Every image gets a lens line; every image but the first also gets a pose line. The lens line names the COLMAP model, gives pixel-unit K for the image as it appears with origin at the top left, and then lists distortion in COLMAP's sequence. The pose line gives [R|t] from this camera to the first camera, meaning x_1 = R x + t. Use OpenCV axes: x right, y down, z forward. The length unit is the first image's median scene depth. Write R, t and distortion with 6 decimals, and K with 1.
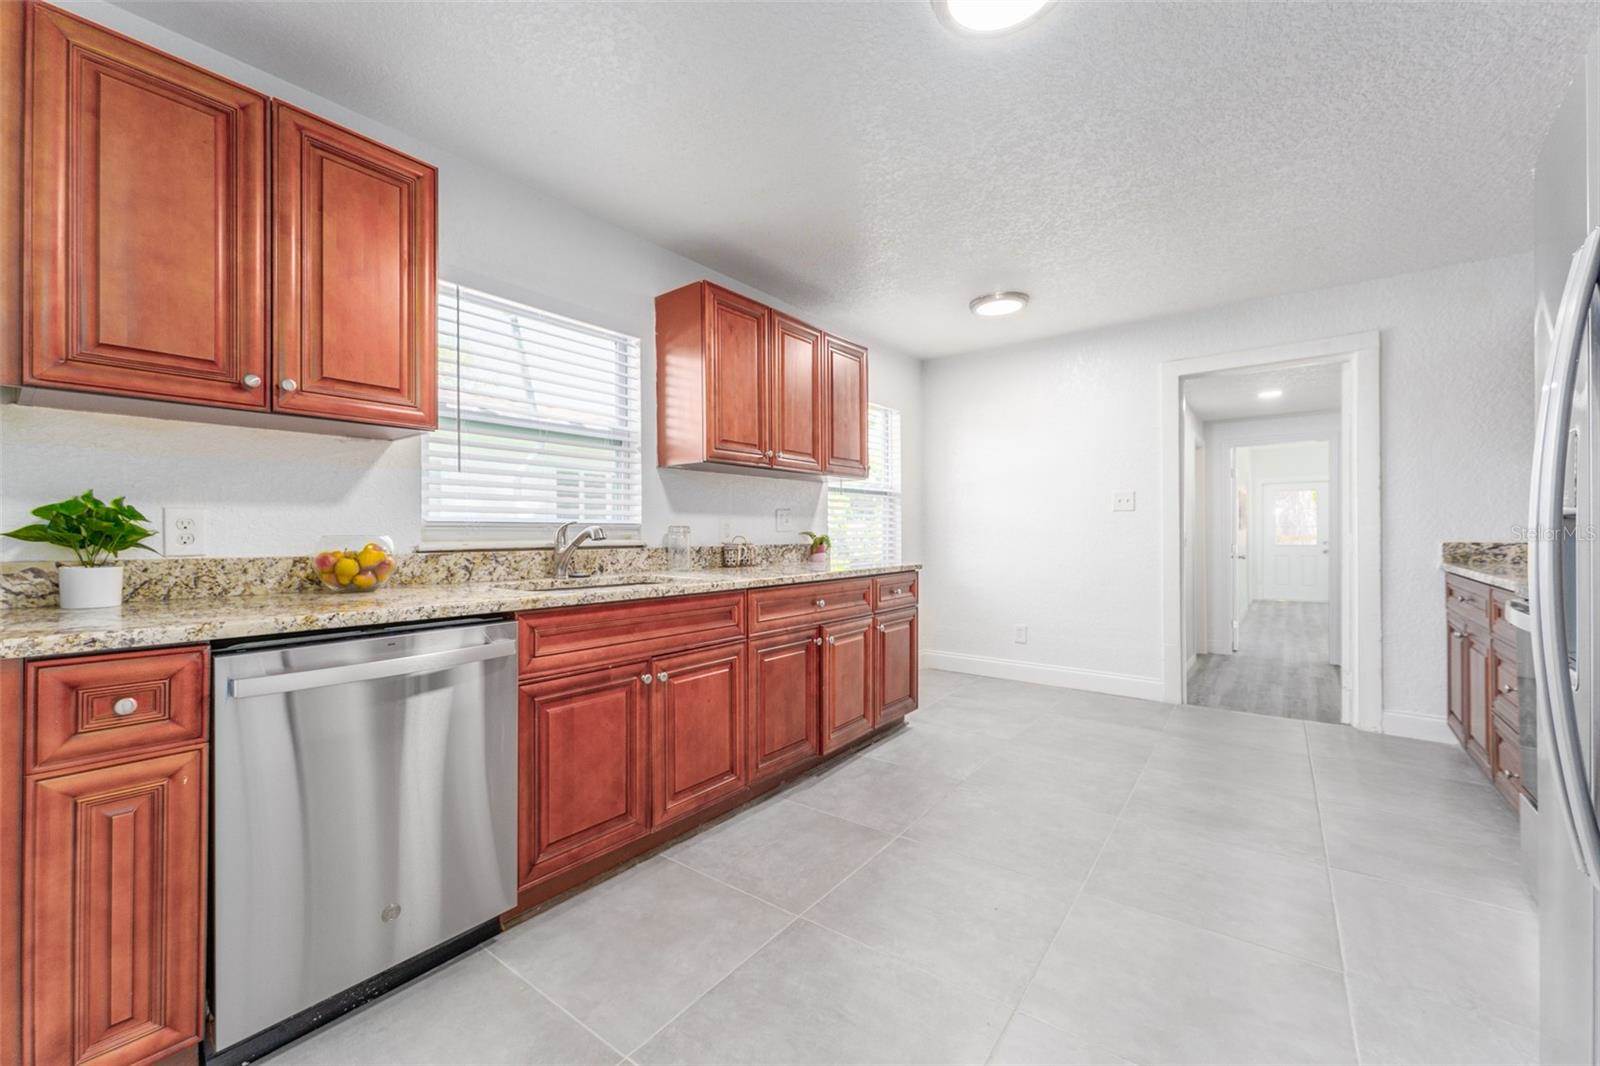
lens RADIAL K [[624.7, 0, 783.4], [0, 624.7, 529.5], [0, 0, 1]] dist [-0.000005, -0.000112]
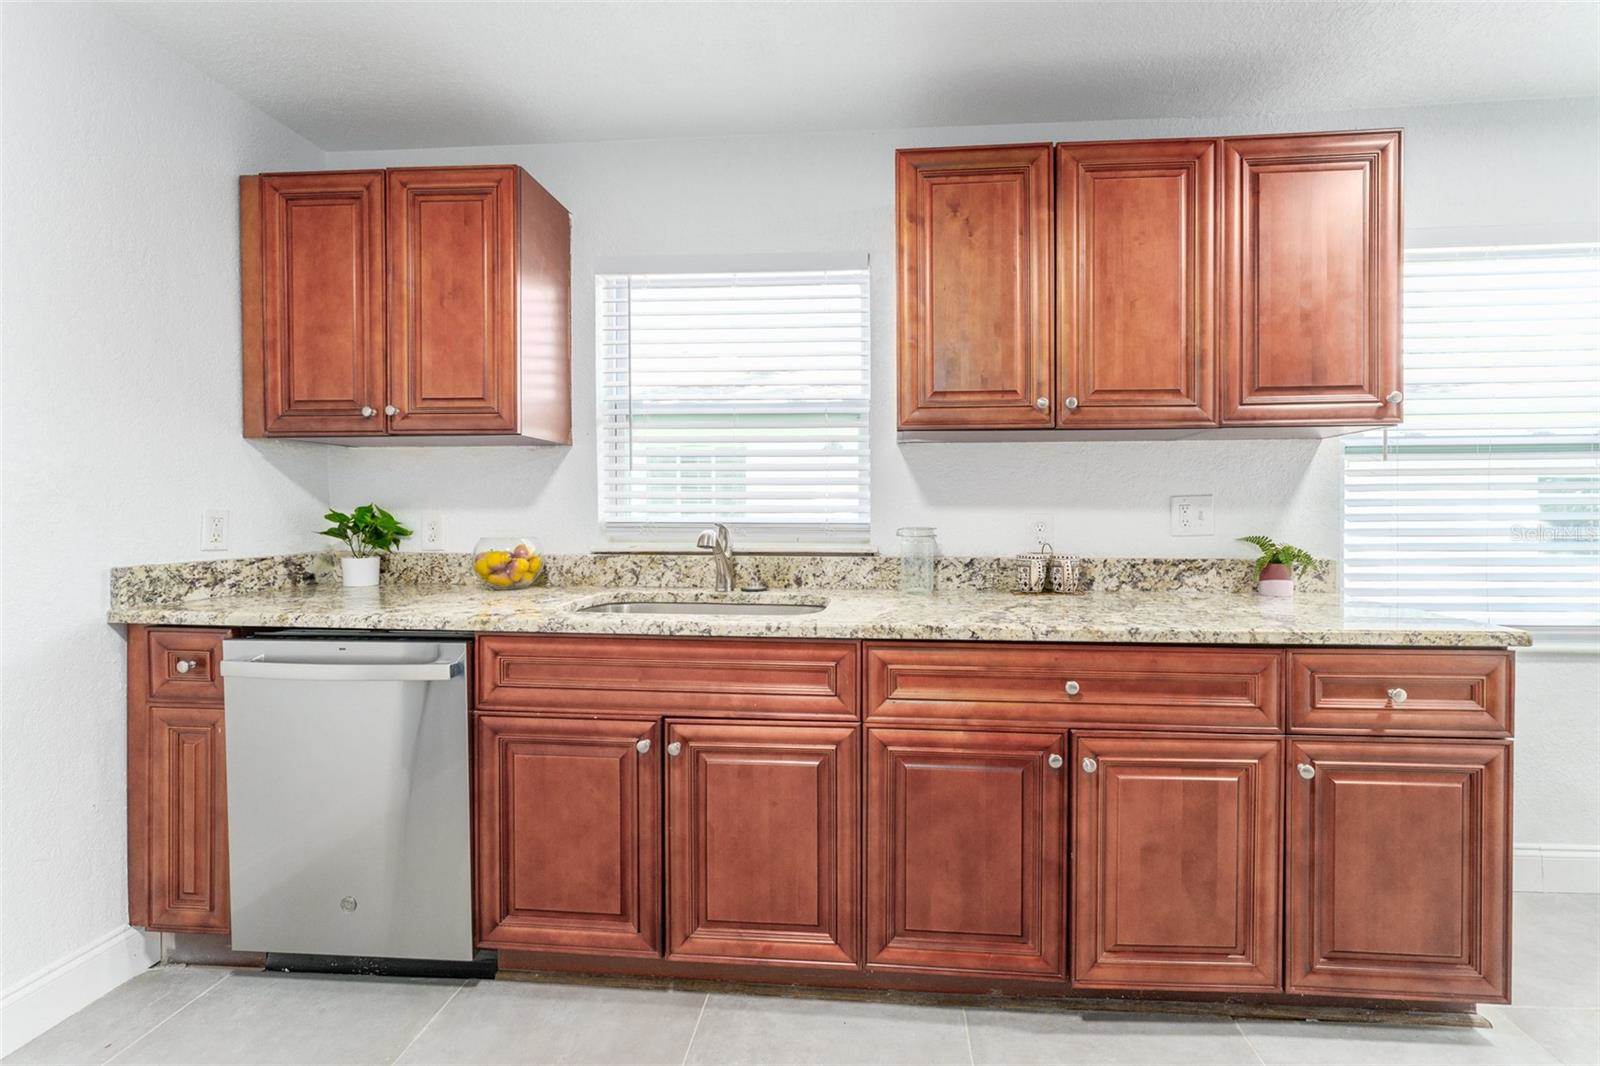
lens RADIAL K [[647.0, 0, 803.1], [0, 647.0, 520.9], [0, 0, 1]] dist [0.001390, -0.000140]
pose [[0.579192, 0.011609, -0.815108, 0.374297], [-0.000477, 0.999903, 0.013902, -0.024386], [0.815191, -0.007663, 0.579142, 0.539673]]
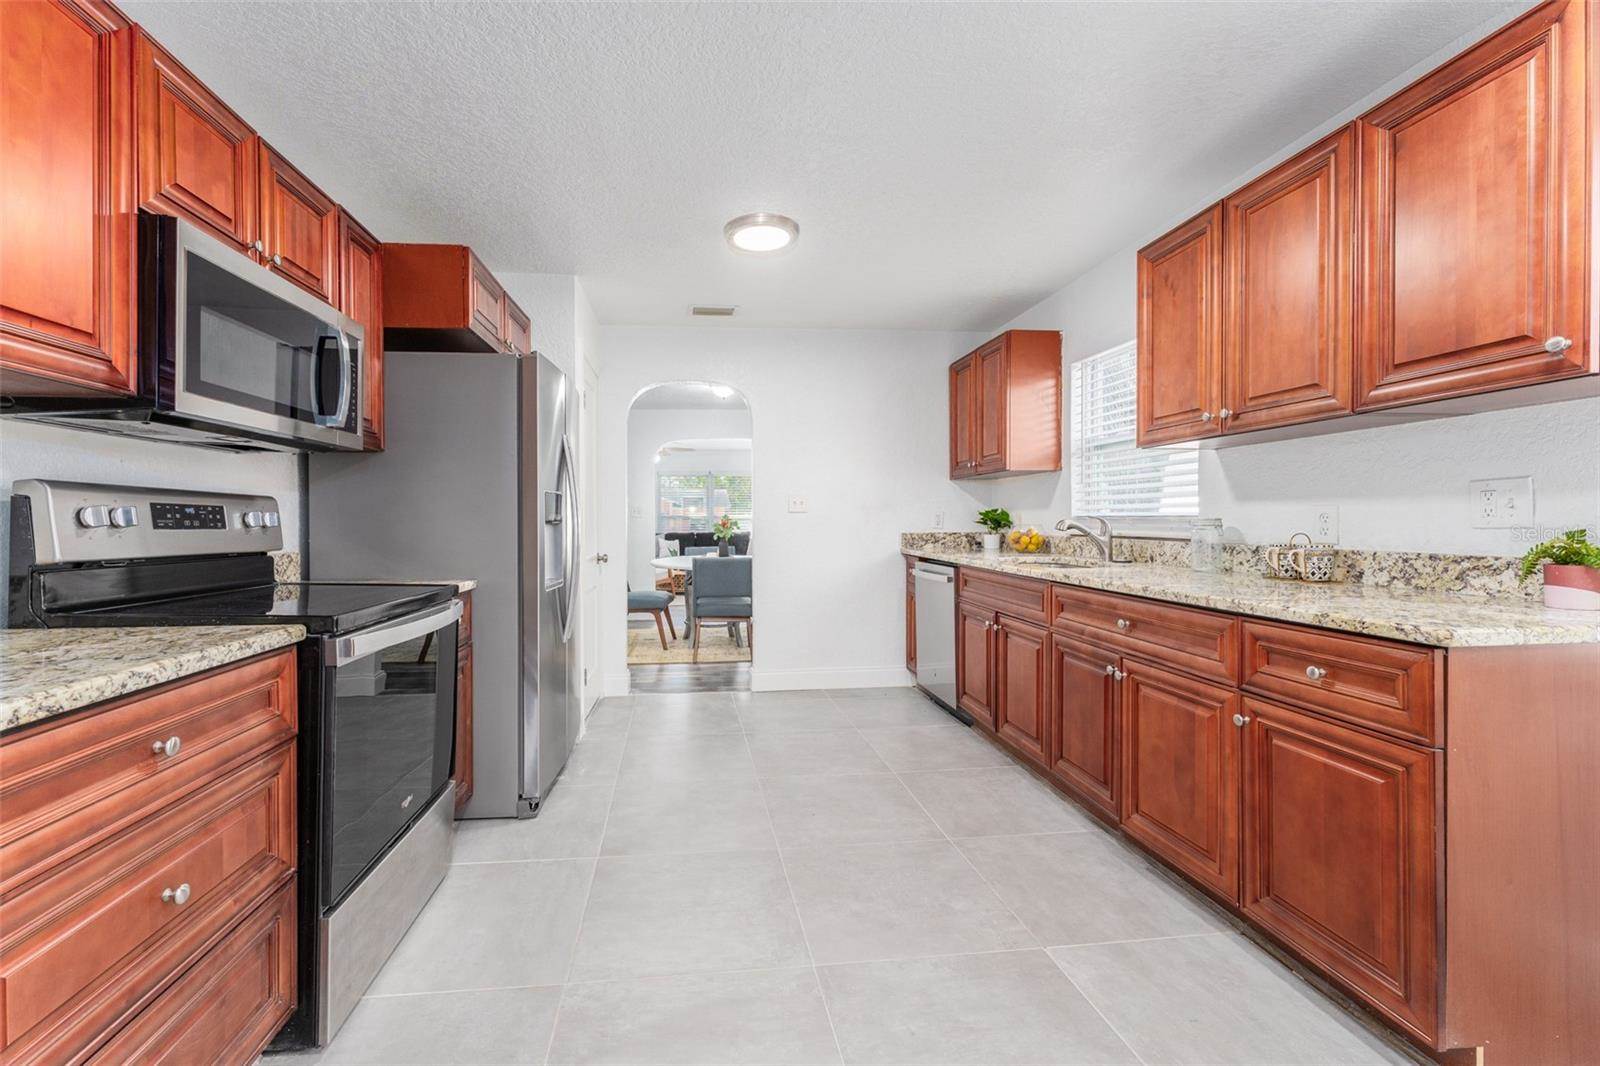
lens RADIAL K [[660.3, 0, 791.9], [0, 660.3, 518.8], [0, 0, 1]] dist [-0.000902, -0.000334]
pose [[-0.672864, 0.004461, -0.739752, 0.962556], [0.006581, 0.999978, 0.000045, -0.009510], [0.739737, -0.004838, -0.672879, 1.312987]]
